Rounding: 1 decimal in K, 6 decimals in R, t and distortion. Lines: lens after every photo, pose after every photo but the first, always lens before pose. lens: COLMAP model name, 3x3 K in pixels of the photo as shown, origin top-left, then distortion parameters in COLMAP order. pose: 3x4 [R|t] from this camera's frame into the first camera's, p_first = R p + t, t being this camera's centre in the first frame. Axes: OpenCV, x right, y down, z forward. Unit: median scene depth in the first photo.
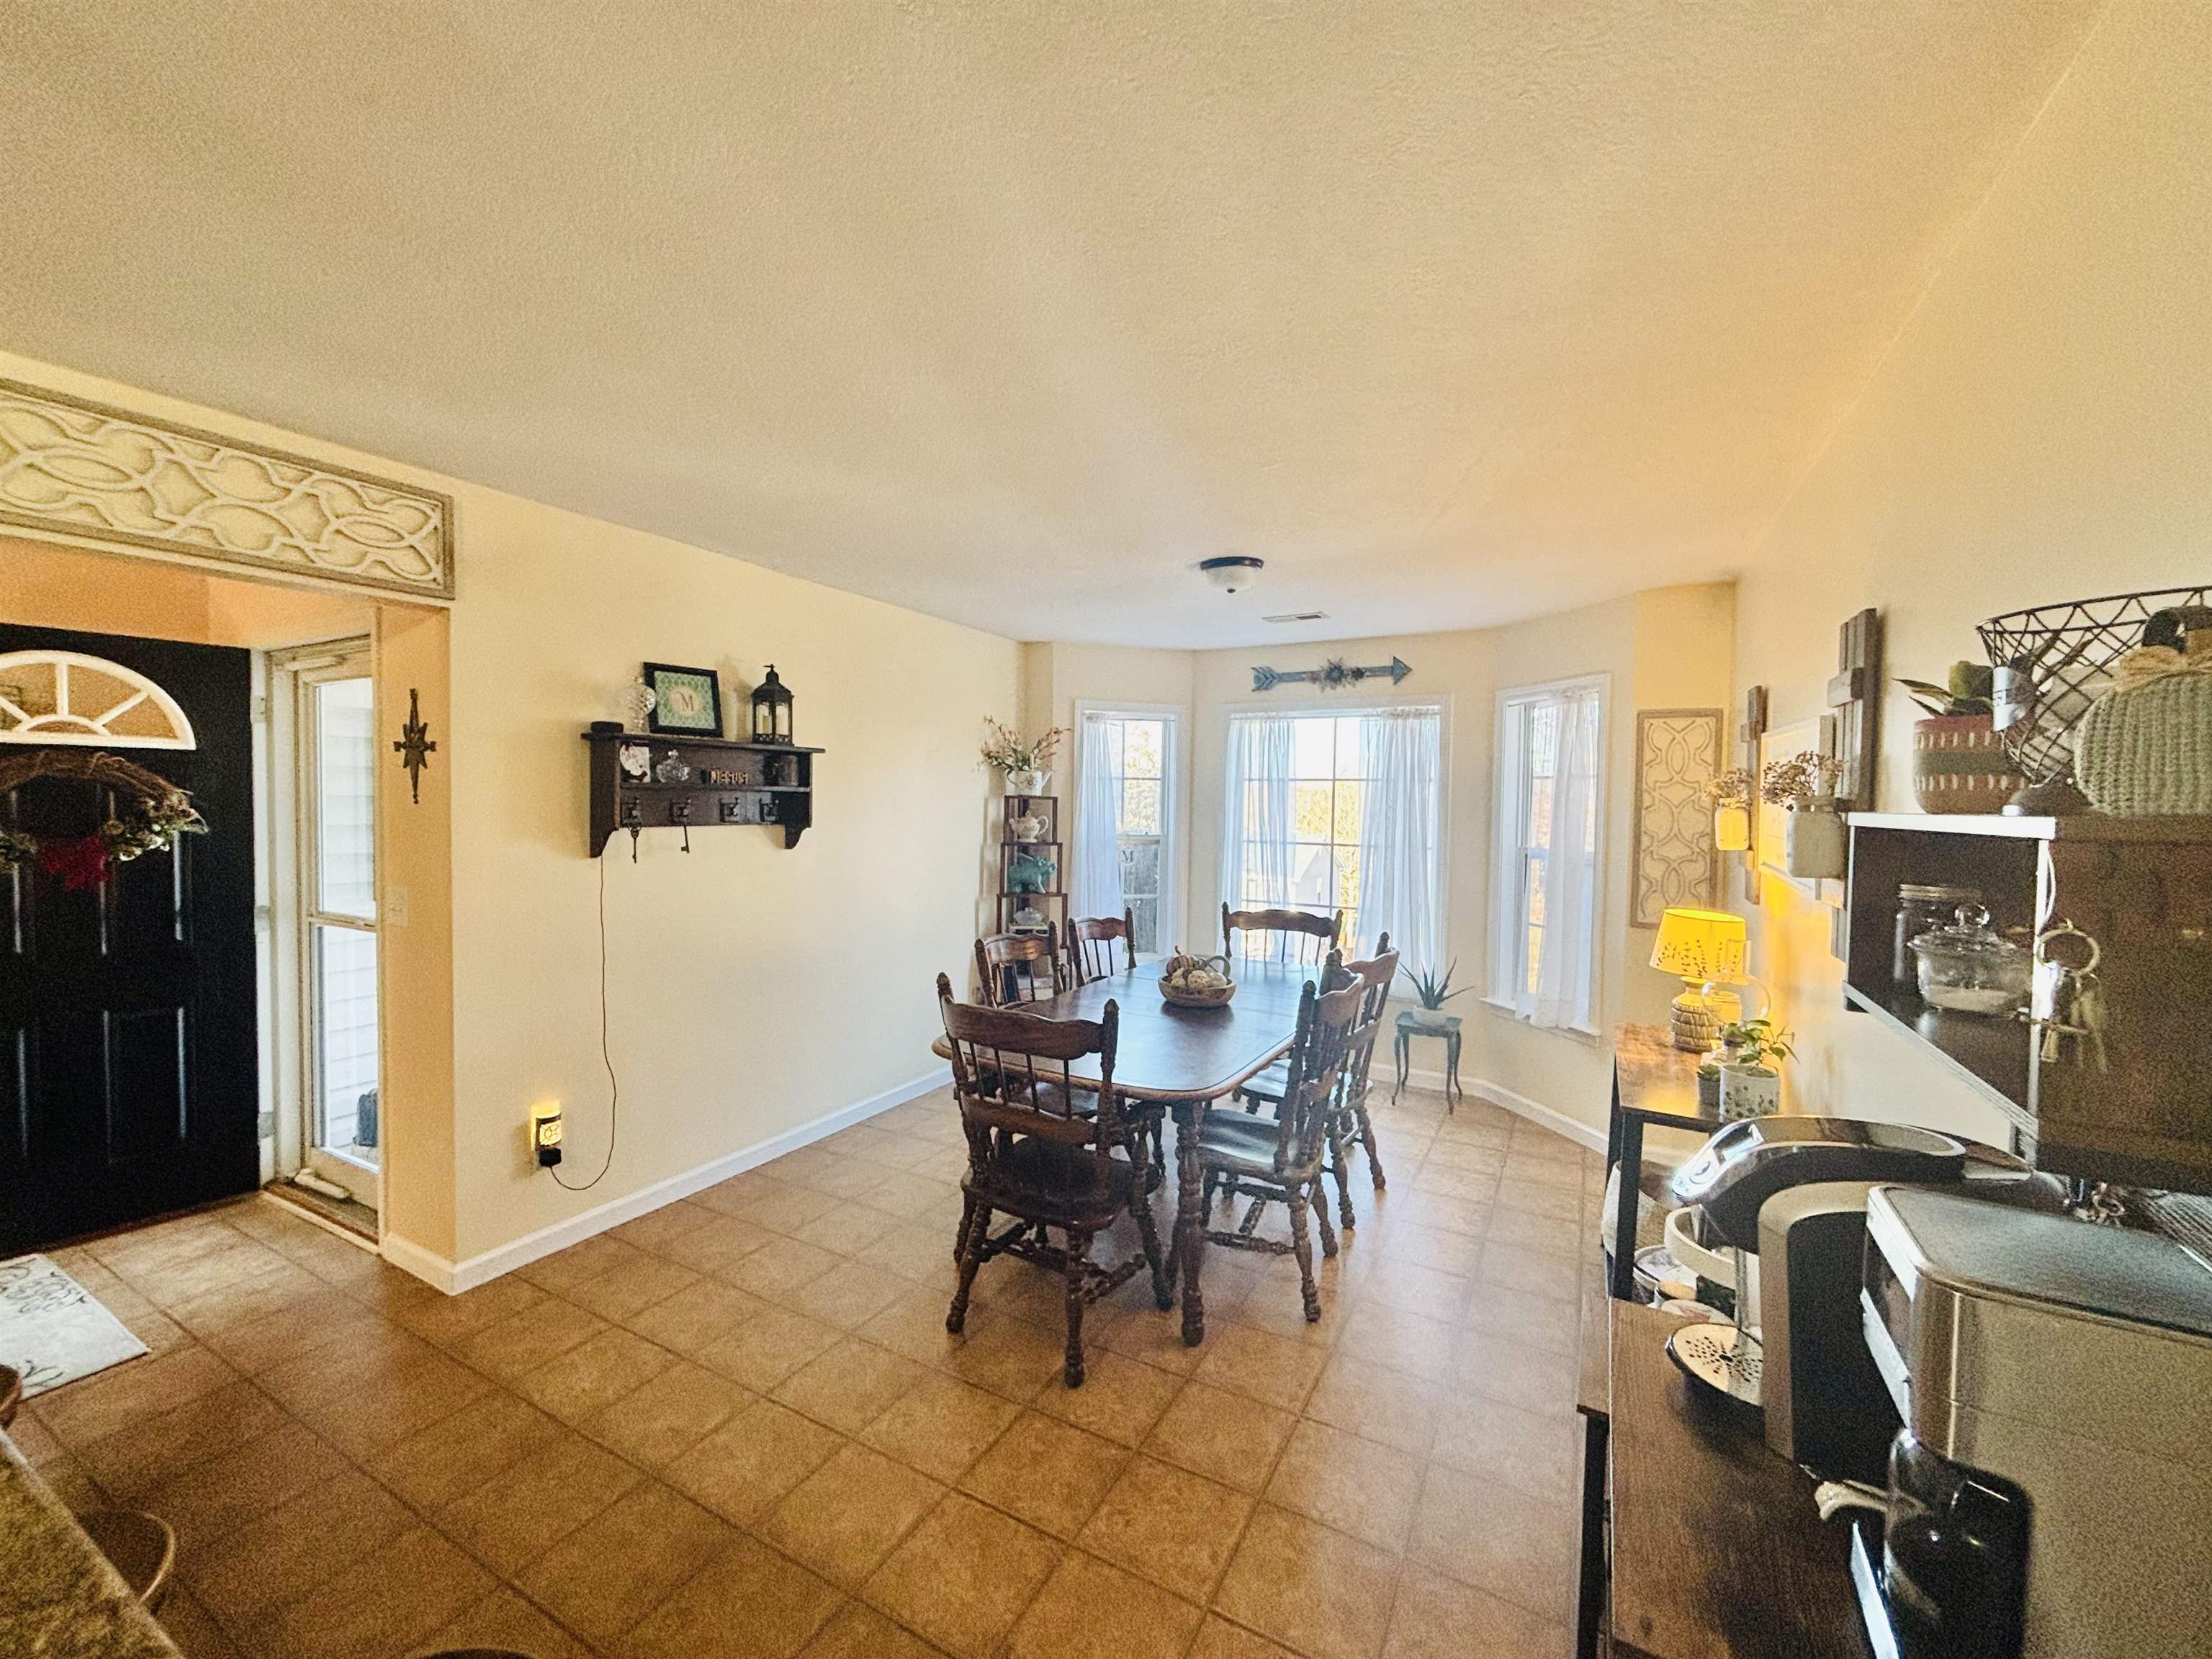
lens RADIAL K [[890.8, 0, 1096.4], [0, 890.8, 825.6], [0, 0, 1]] dist [-0.000668, -0.000540]
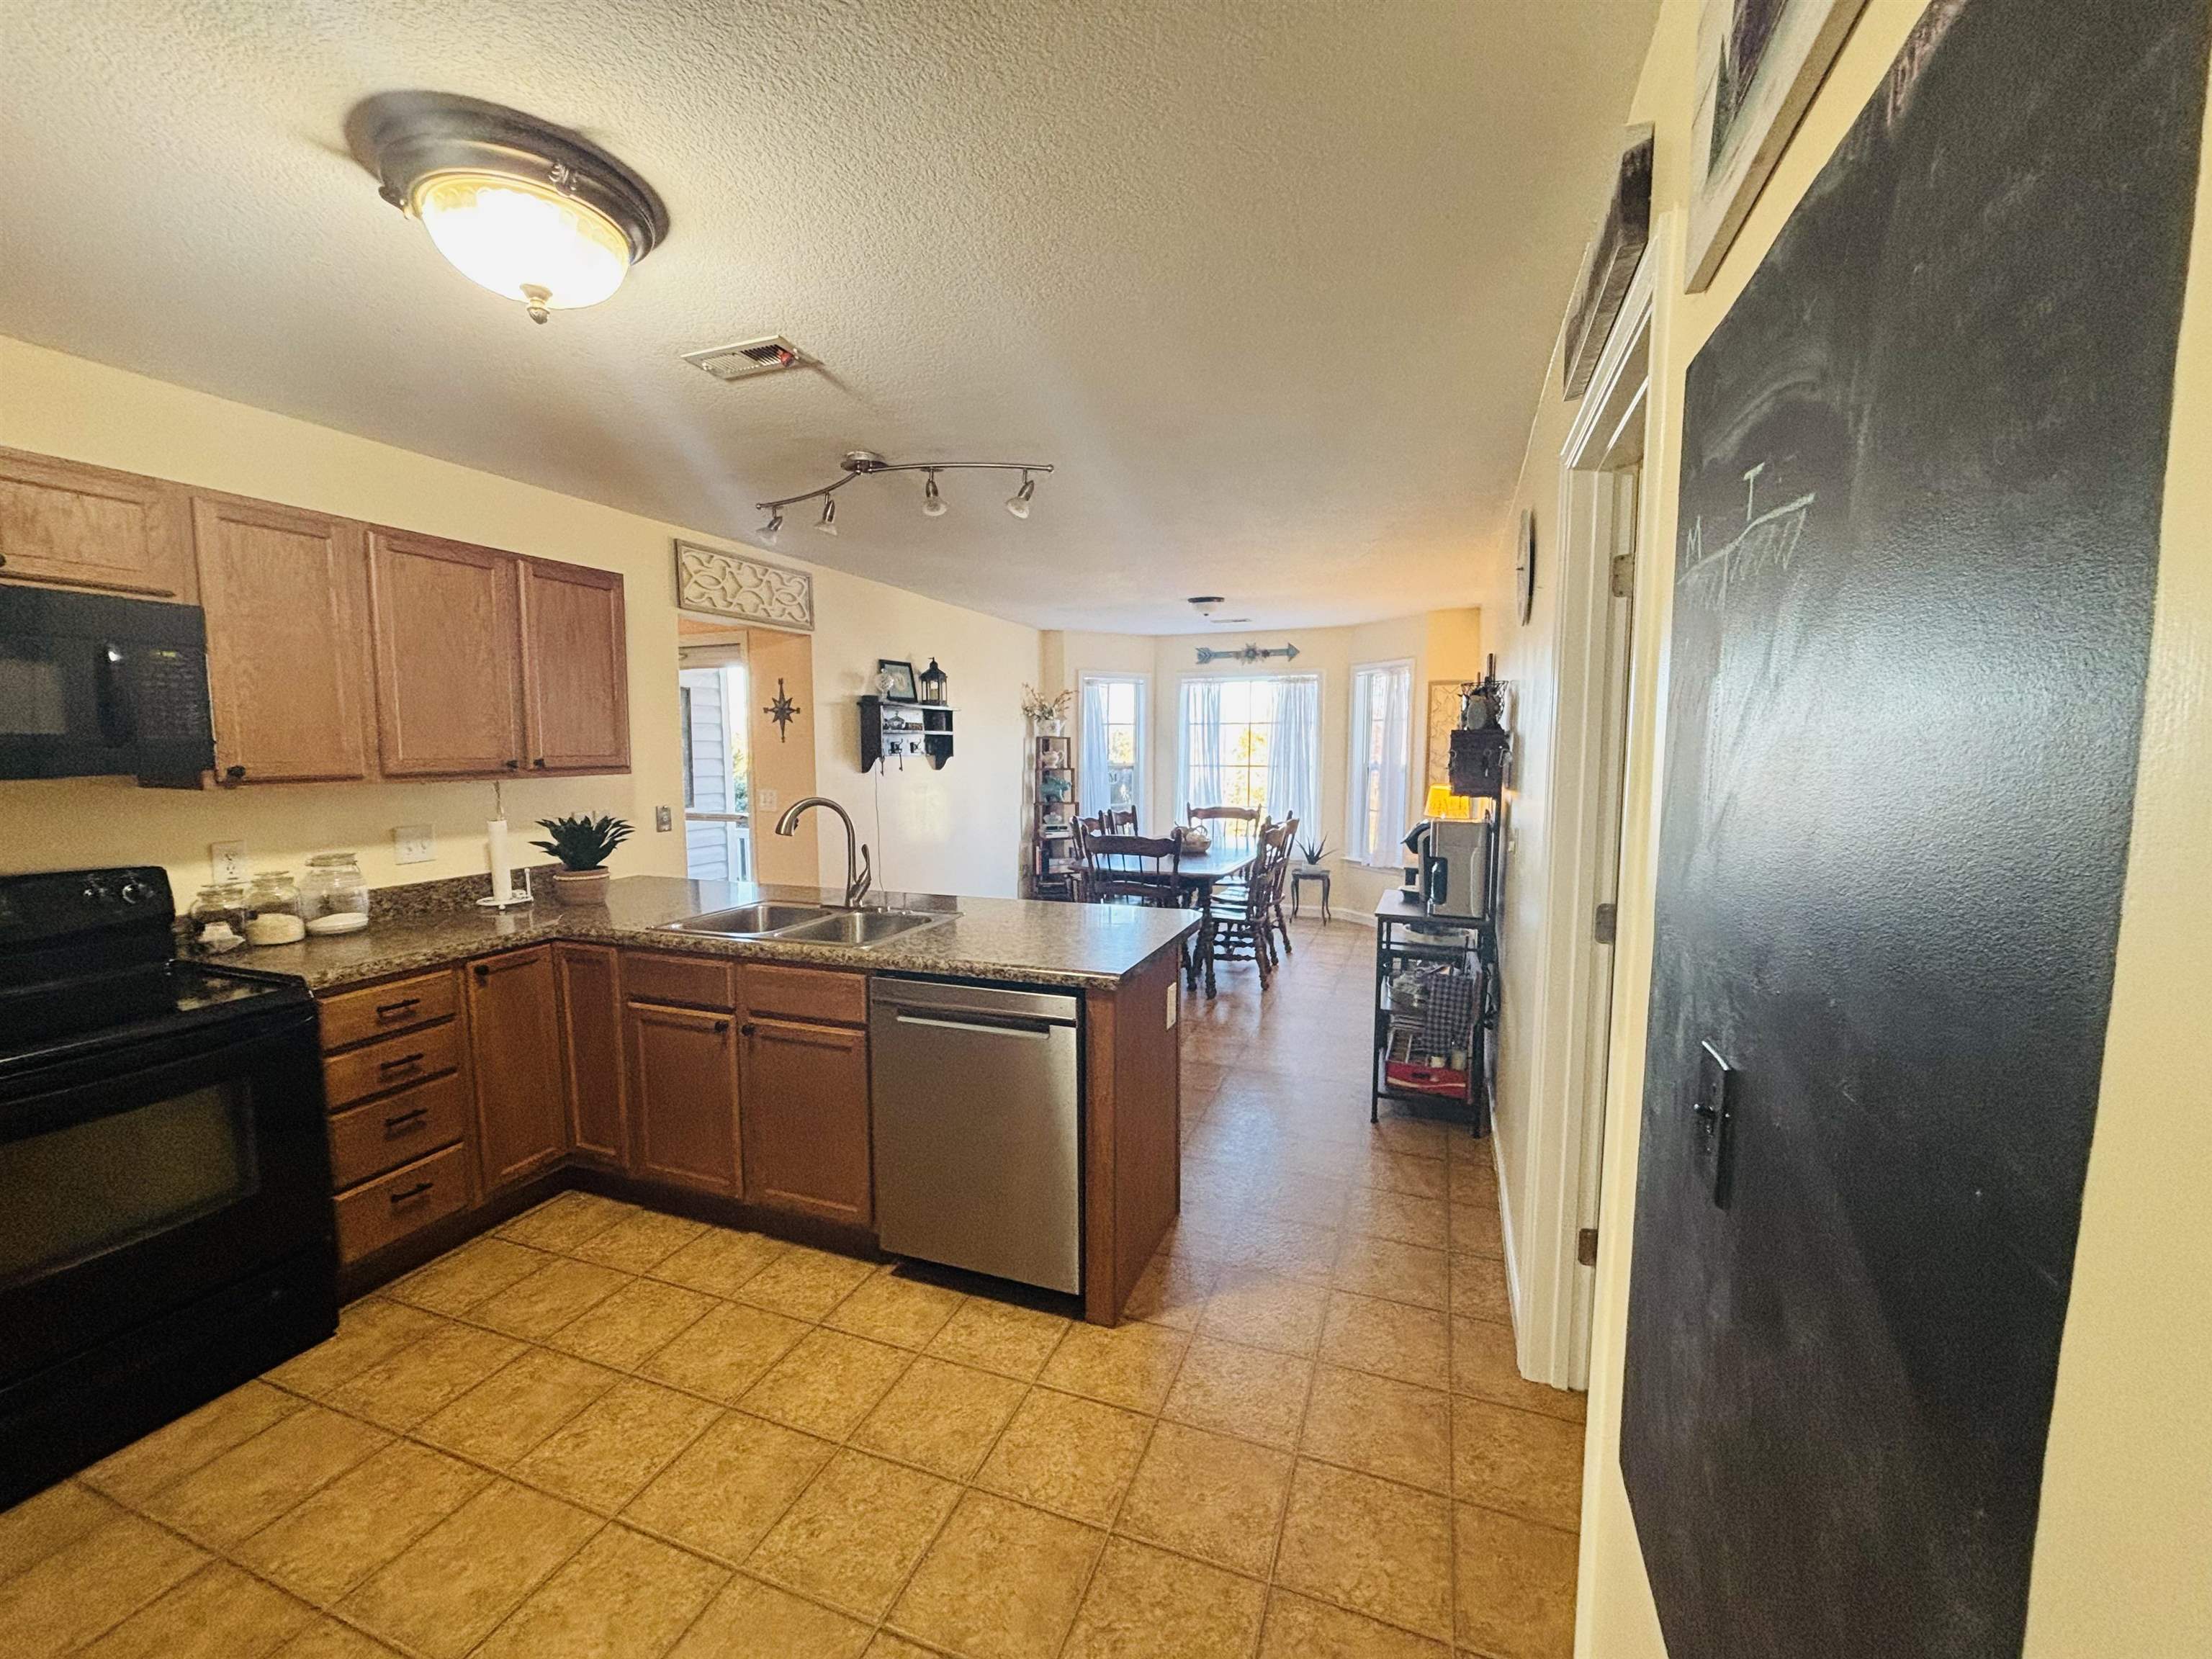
lens RADIAL K [[890.8, 0, 1110.9], [0, 890.8, 837.8], [0, 0, 1]] dist [-0.000668, -0.000540]
pose [[0.987610, -0.031935, 0.153644, -0.301244], [0.020331, 0.996861, 0.076513, 0.032879], [-0.155605, -0.072441, 0.985159, -0.688870]]
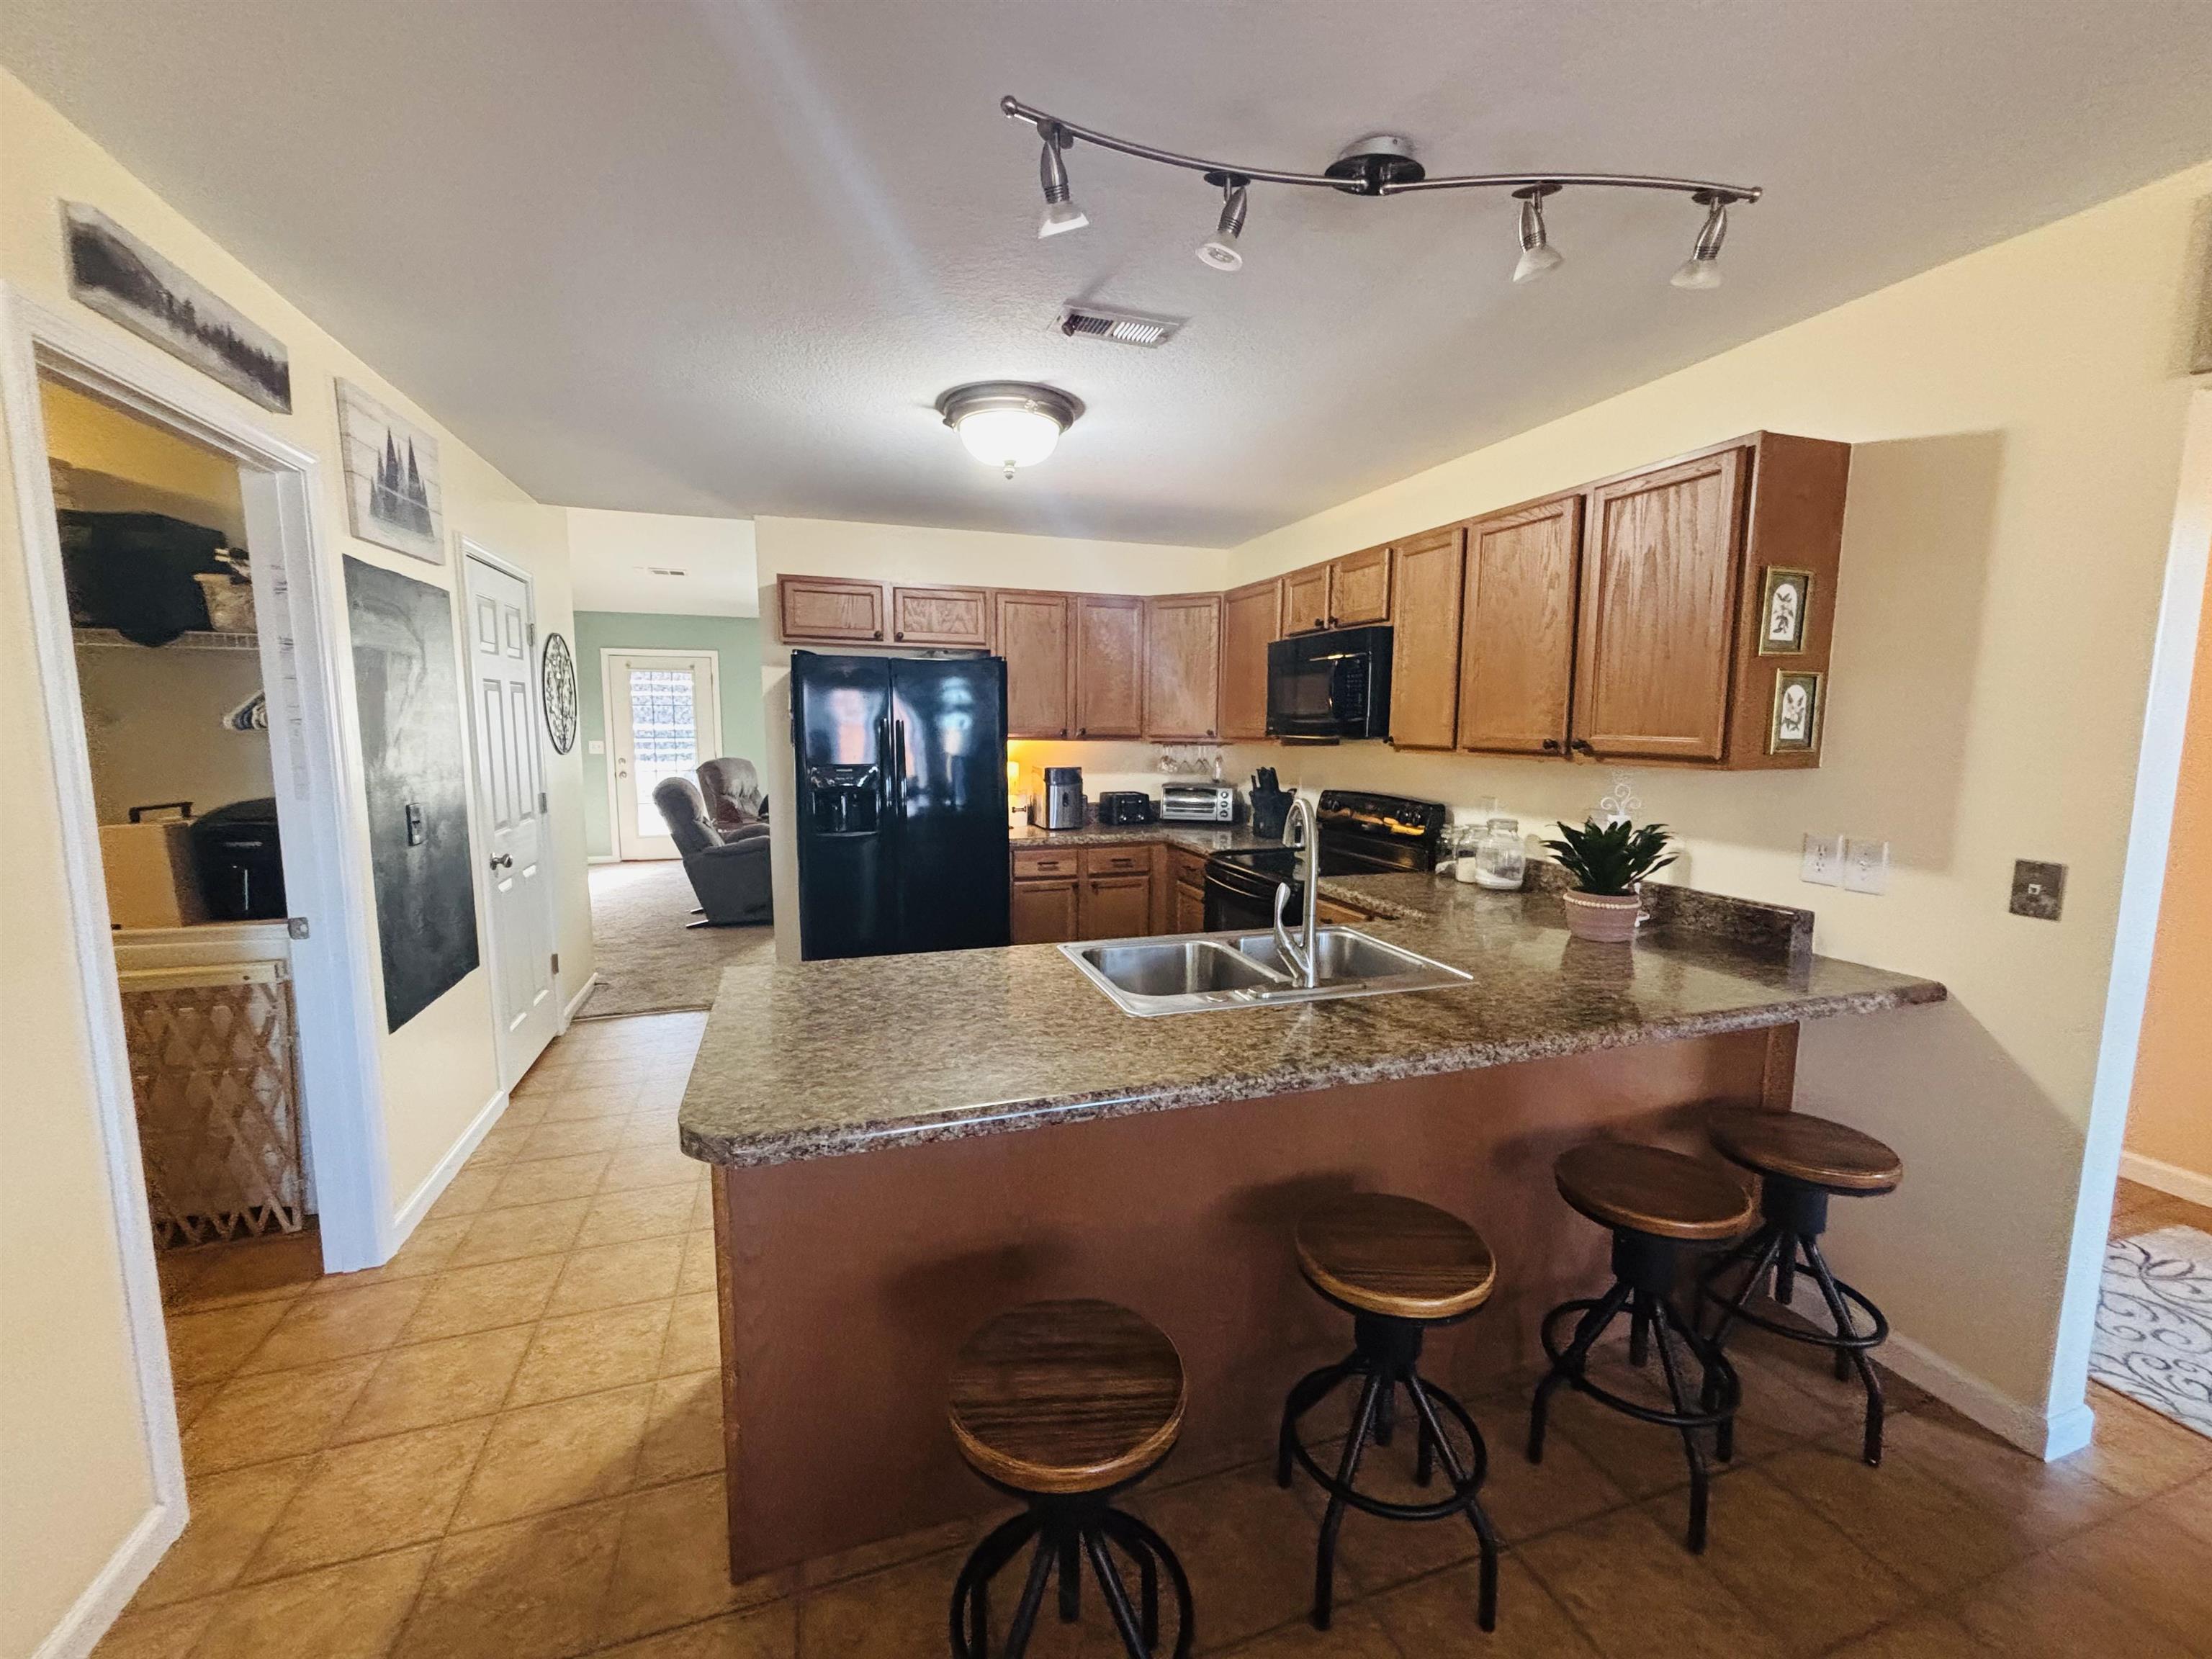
lens RADIAL K [[890.8, 0, 1107.8], [0, 890.8, 833.7], [0, 0, 1]] dist [-0.000668, -0.000540]
pose [[-0.682282, 0.069912, -0.727739, 0.032916], [-0.041401, 0.990125, 0.133934, 0.007691], [0.729916, 0.121510, -0.672650, 0.442845]]
